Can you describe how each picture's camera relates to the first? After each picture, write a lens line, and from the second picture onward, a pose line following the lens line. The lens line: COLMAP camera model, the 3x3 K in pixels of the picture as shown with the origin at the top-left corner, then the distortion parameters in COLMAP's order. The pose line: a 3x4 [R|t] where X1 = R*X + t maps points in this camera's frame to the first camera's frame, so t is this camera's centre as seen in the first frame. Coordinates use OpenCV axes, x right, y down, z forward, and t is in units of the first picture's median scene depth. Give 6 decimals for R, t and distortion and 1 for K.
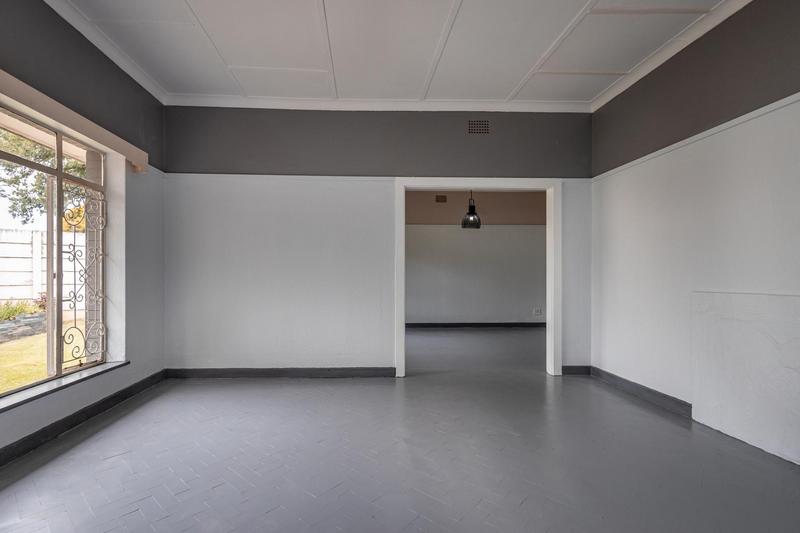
lens RADIAL K [[384.3, 0, 381.3], [0, 384.3, 271.9], [0, 0, 1]] dist [0.000320, 0.000084]
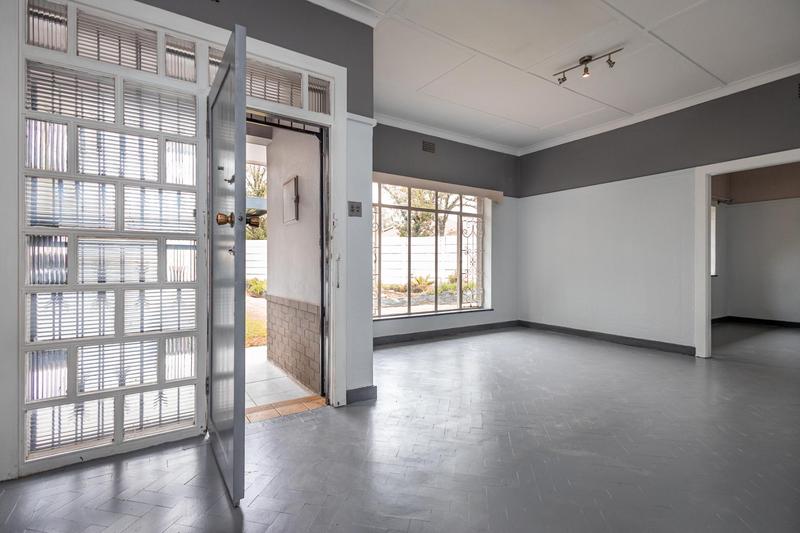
lens RADIAL K [[371.6, 0, 400.8], [0, 371.6, 265.5], [0, 0, 1]] dist [0.000398, 0.000022]
pose [[0.510377, 0.000823, -0.859950, 0.639772], [0.008446, 0.999947, 0.005969, 0.012818], [0.859909, -0.010310, 0.510343, -0.276391]]
